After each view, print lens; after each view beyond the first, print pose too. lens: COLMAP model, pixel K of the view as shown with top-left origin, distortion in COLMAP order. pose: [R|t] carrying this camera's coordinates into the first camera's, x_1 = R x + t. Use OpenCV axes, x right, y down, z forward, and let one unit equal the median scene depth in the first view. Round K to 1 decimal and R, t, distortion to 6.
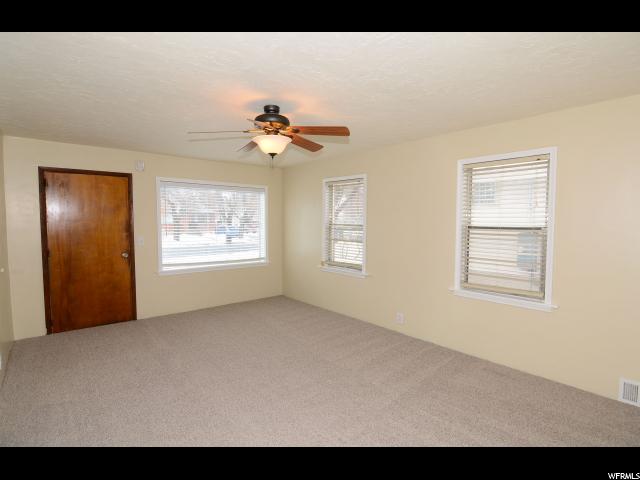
lens RADIAL K [[344.1, 0, 320.5], [0, 344.1, 240.1], [0, 0, 1]] dist [-0.027816, -0.003177]
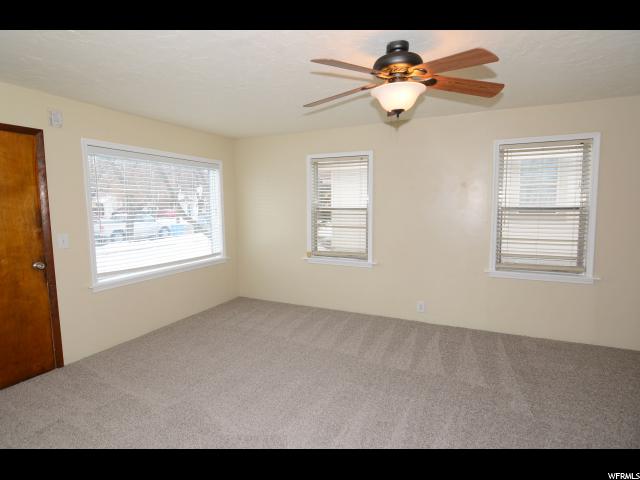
lens RADIAL K [[344.1, 0, 321.7], [0, 344.1, 239.3], [0, 0, 1]] dist [-0.027816, -0.003177]
pose [[0.904374, -0.054924, 0.423192, -0.369168], [0.037451, 0.998072, 0.049500, -0.012504], [-0.425095, -0.028917, 0.904687, 0.247397]]
